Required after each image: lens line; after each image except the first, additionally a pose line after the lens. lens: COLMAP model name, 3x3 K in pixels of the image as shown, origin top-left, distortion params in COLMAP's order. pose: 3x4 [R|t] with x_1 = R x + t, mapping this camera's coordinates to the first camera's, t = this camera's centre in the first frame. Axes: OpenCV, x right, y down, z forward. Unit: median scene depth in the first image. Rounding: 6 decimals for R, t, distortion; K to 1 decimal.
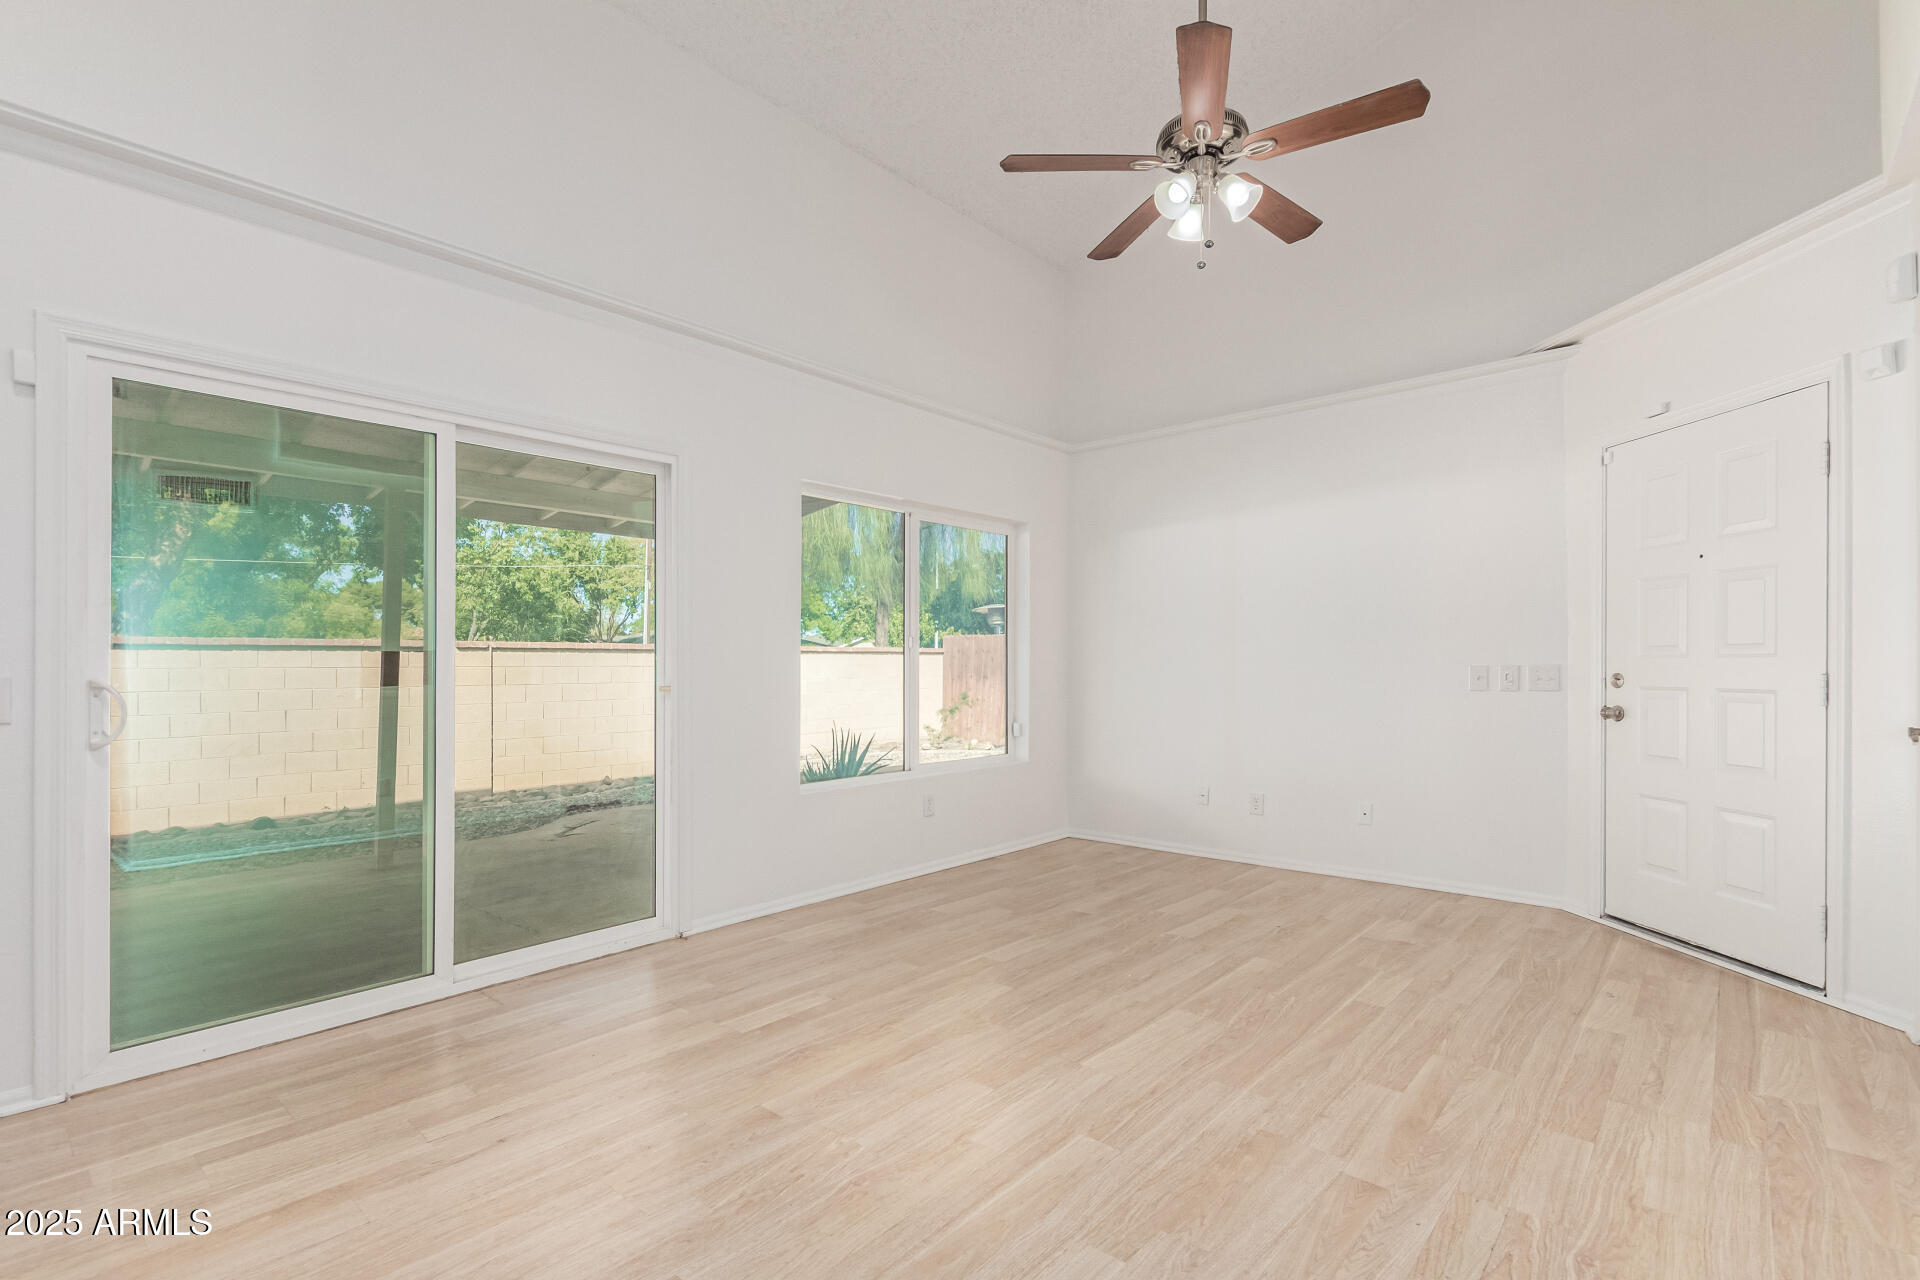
lens RADIAL K [[873.0, 0, 974.7], [0, 873.0, 678.2], [0, 0, 1]] dist [0.009786, -0.000480]
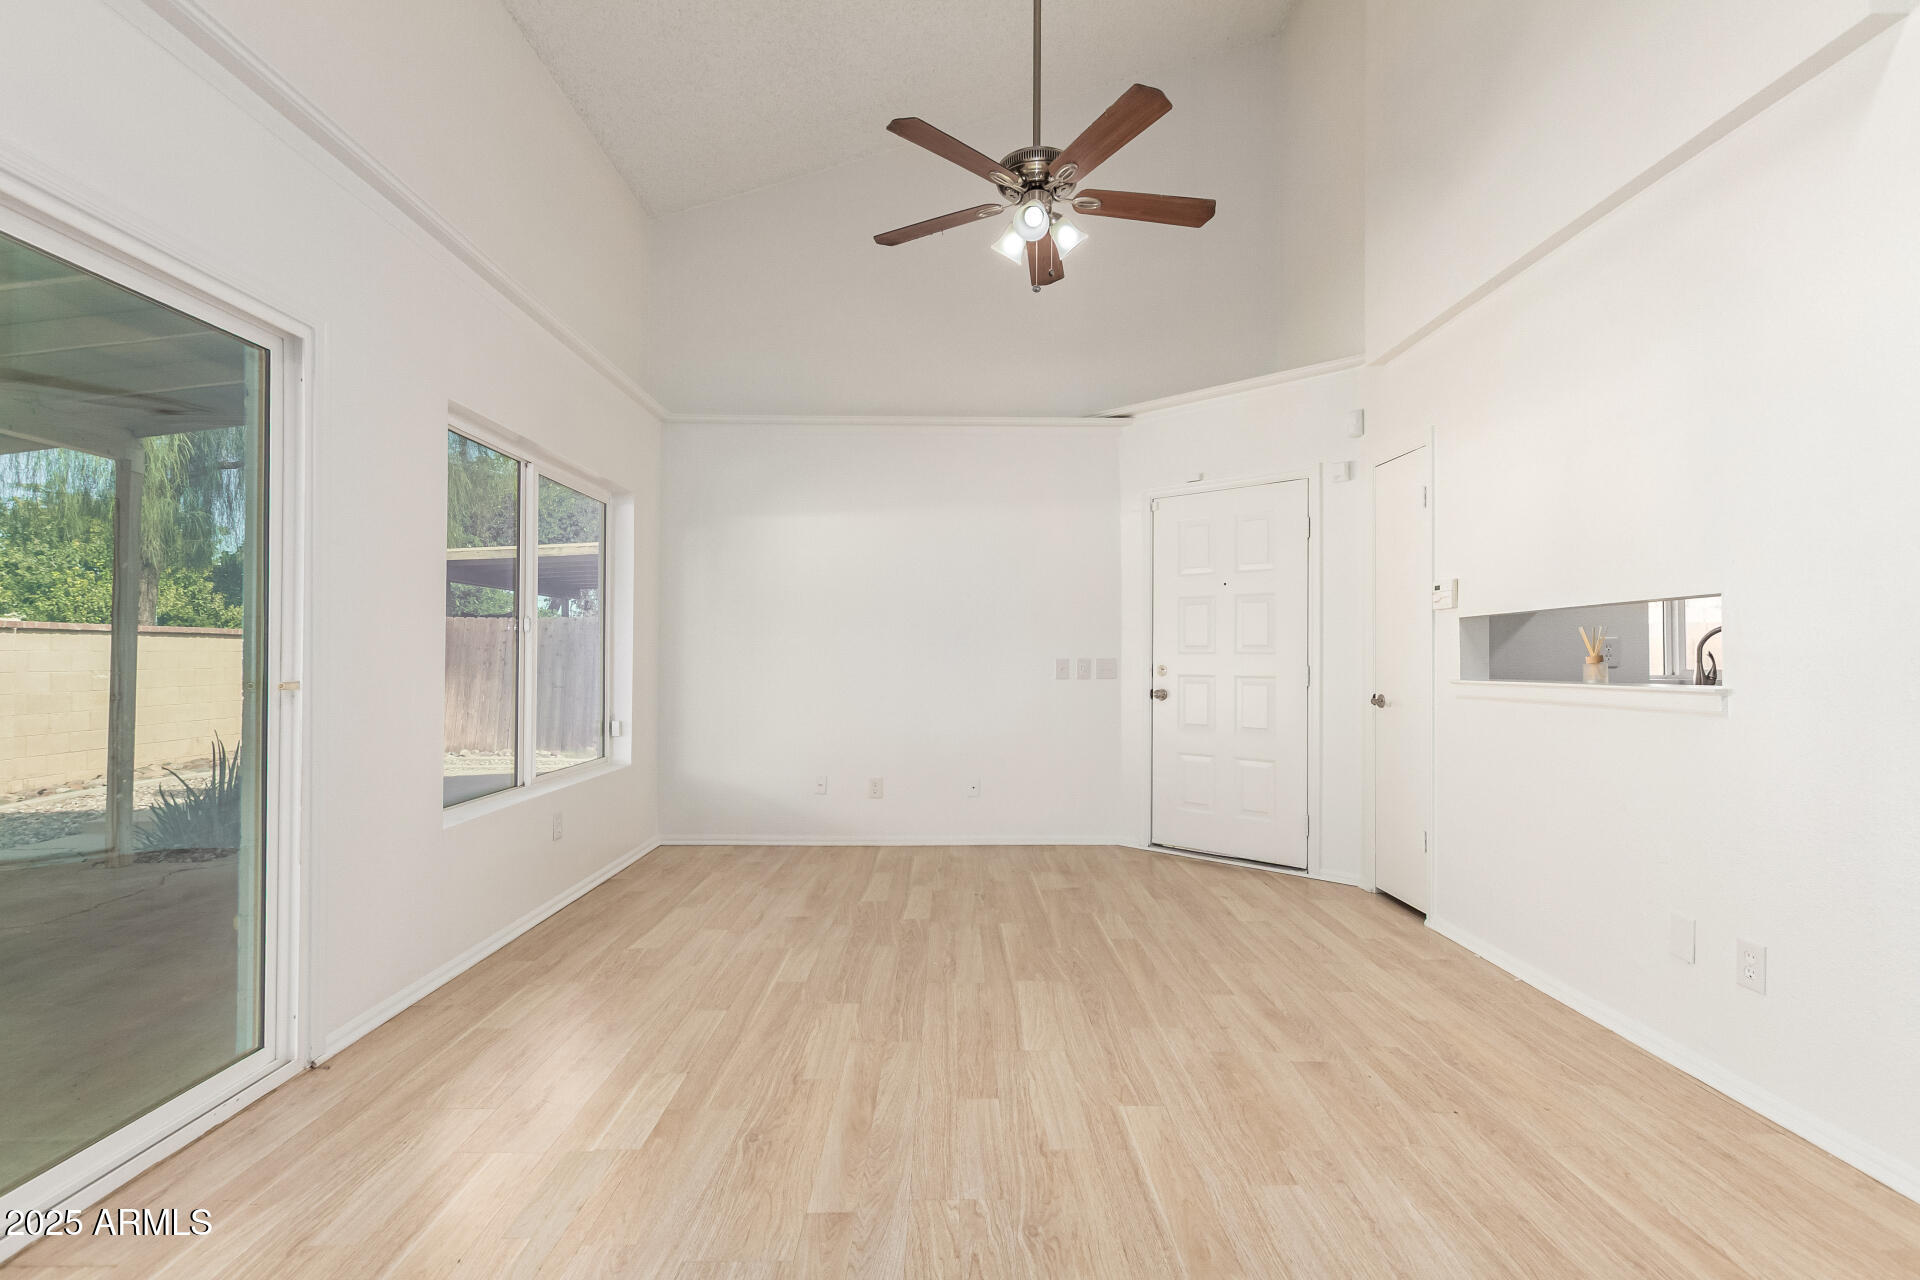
lens RADIAL K [[873.0, 0, 952.8], [0, 873.0, 648.9], [0, 0, 1]] dist [0.009786, -0.000480]
pose [[0.753448, 0.016435, 0.657302, -0.490151], [0.000824, 0.999663, -0.025940, 0.006304], [-0.657507, 0.020086, 0.753181, 0.234656]]
